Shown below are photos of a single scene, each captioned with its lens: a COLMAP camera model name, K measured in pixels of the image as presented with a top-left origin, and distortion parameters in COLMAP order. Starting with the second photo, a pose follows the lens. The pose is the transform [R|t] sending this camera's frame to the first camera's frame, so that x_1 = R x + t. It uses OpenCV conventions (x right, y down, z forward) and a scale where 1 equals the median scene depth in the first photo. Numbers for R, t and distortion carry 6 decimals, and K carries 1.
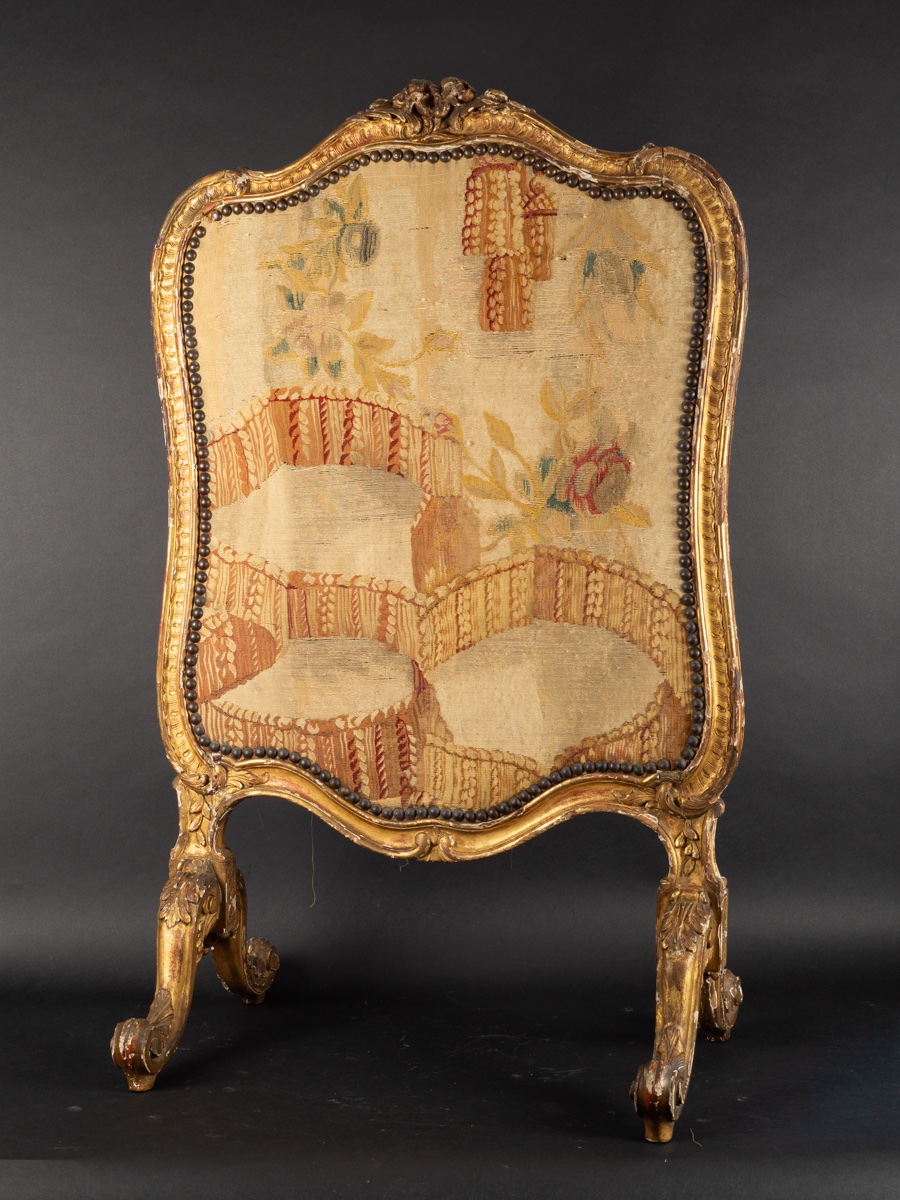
lens RADIAL K [[1810.7, 0, 450.2], [0, 1810.7, 557.8], [0, 0, 1]] dist [-0.102068, 0.043076]
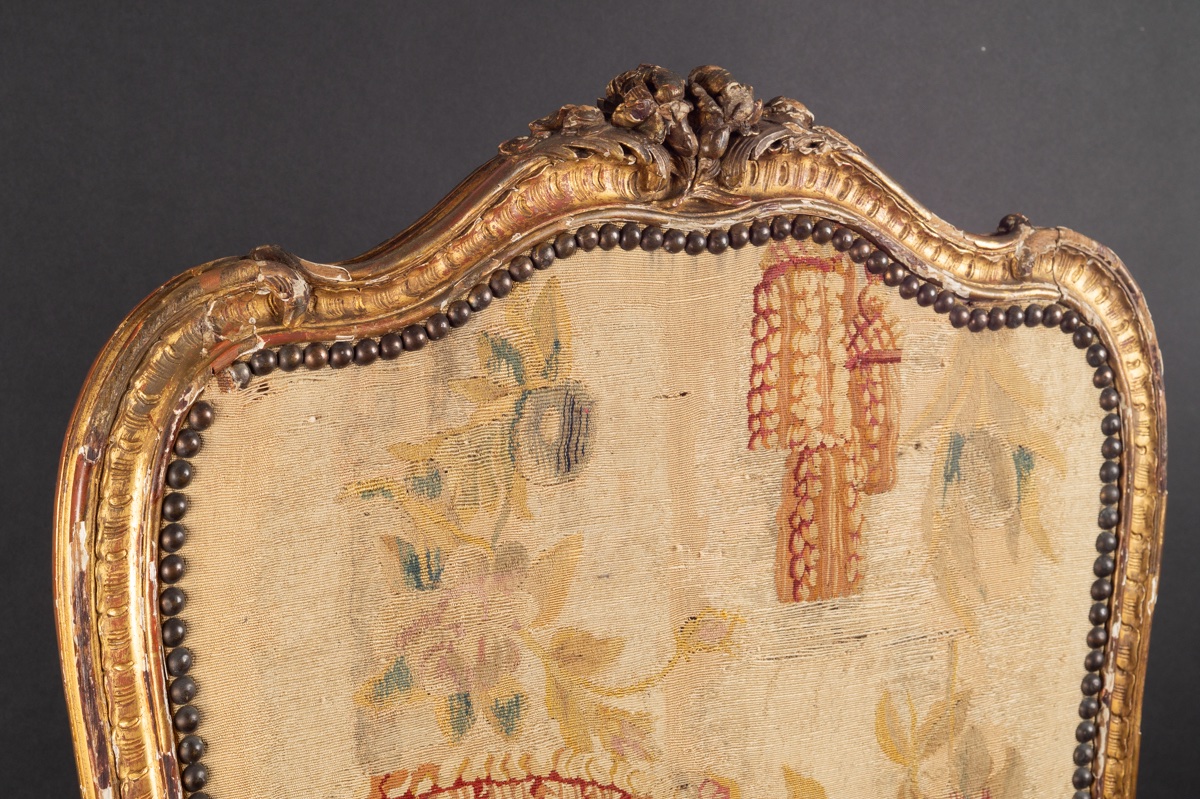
lens RADIAL K [[2788.1, 0, 600.0], [0, 2788.1, 399.5], [0, 0, 1]] dist [0.015621, -0.225606]
pose [[0.644183, -0.089049, 0.759670, -0.570635], [0.024232, 0.995077, 0.096095, -0.250349], [-0.764487, -0.043495, 0.643170, 0.553395]]
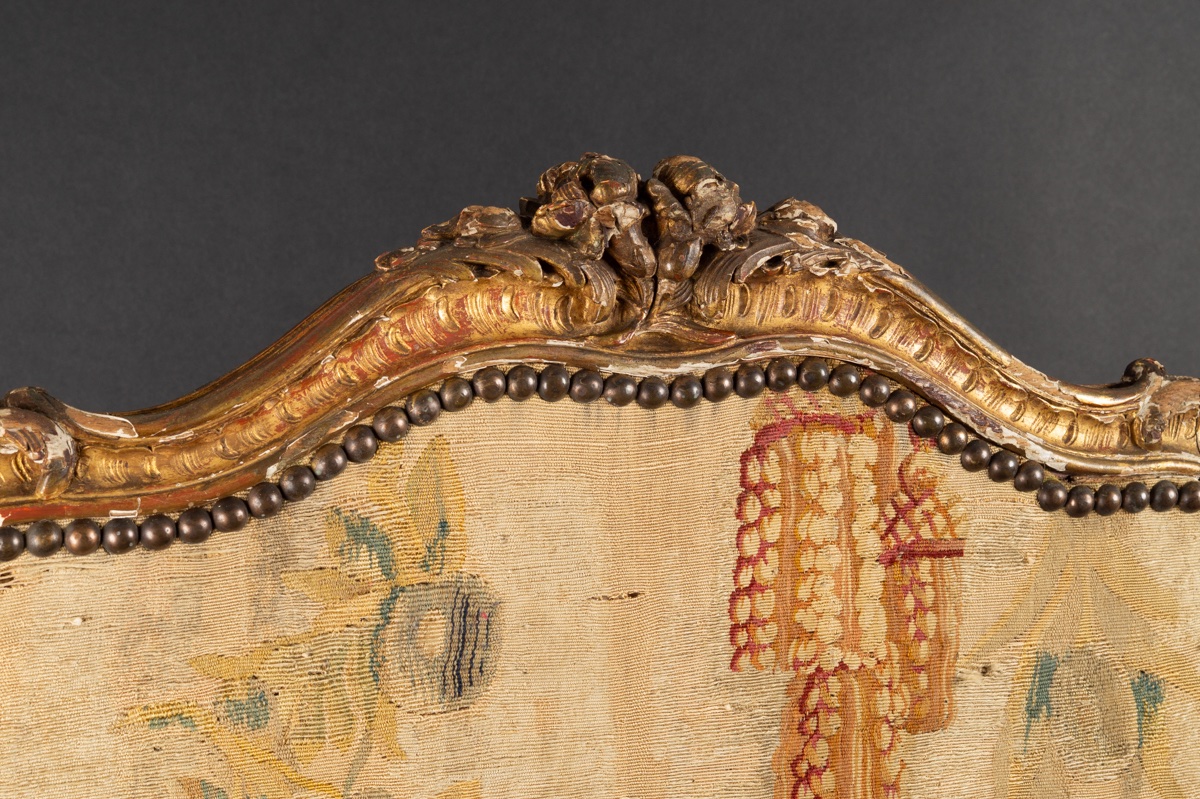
lens RADIAL K [[2816.1, 0, 600.0], [0, 2816.1, 399.5], [0, 0, 1]] dist [-0.001341, -0.003003]
pose [[0.773092, -0.045074, 0.632690, -0.356785], [0.011020, 0.998276, 0.057653, -0.250839], [-0.634198, -0.037598, 0.772256, 0.587142]]
